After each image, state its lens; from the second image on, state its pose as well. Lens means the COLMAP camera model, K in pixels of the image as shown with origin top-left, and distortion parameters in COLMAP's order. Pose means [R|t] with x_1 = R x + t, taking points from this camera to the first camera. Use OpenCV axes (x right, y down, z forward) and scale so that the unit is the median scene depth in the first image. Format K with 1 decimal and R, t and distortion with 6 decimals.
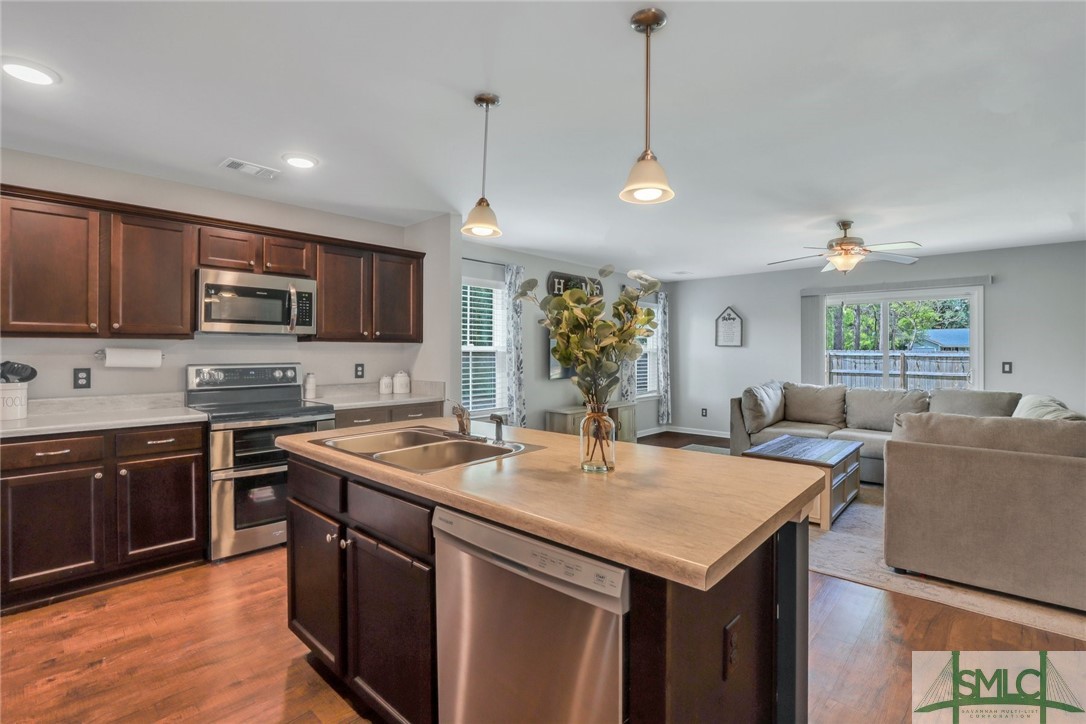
lens RADIAL K [[507.7, 0, 548.5], [0, 507.7, 348.0], [0, 0, 1]] dist [-0.034716, 0.005188]
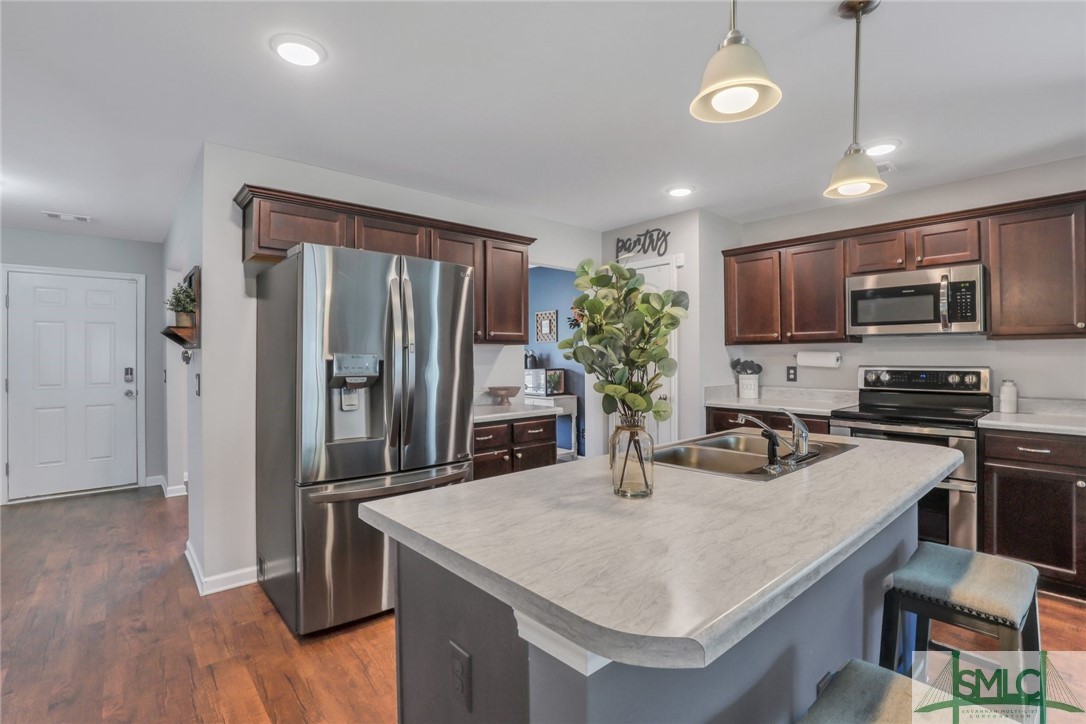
lens RADIAL K [[501.1, 0, 546.8], [0, 501.1, 361.5], [0, 0, 1]] dist [-0.032284, 0.000156]
pose [[-0.118532, 0.009860, -0.992901, 0.422477], [0.011581, 0.999896, 0.008547, 0.006827], [0.992883, -0.010485, -0.118634, 0.434034]]
